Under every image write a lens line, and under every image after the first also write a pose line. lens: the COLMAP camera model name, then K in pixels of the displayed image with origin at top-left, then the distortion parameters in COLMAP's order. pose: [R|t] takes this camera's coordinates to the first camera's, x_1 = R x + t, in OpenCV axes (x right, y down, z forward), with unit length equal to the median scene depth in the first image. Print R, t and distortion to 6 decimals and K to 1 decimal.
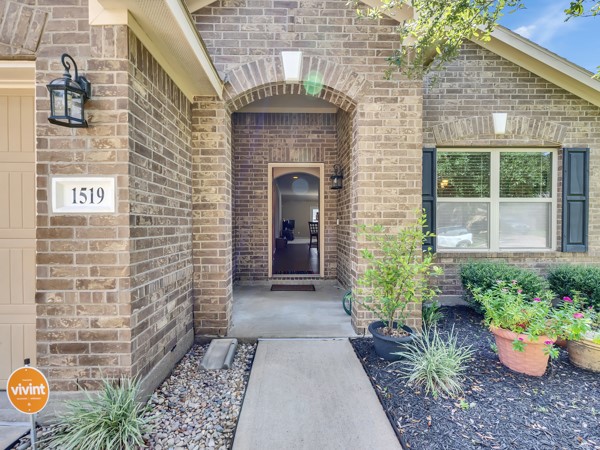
lens RADIAL K [[306.9, 0, 299.1], [0, 306.9, 224.7], [0, 0, 1]] dist [-0.008194, 0.006125]
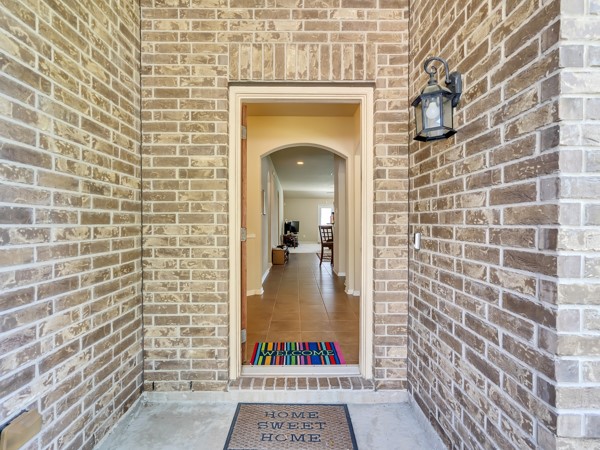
lens RADIAL K [[306.9, 0, 299.8], [0, 306.9, 224.8], [0, 0, 1]] dist [-0.008194, 0.006125]
pose [[0.999906, 0.003241, -0.013297, -0.006402], [-0.003199, 0.999990, 0.003117, -0.028034], [0.013307, -0.003074, 0.999907, 0.618741]]
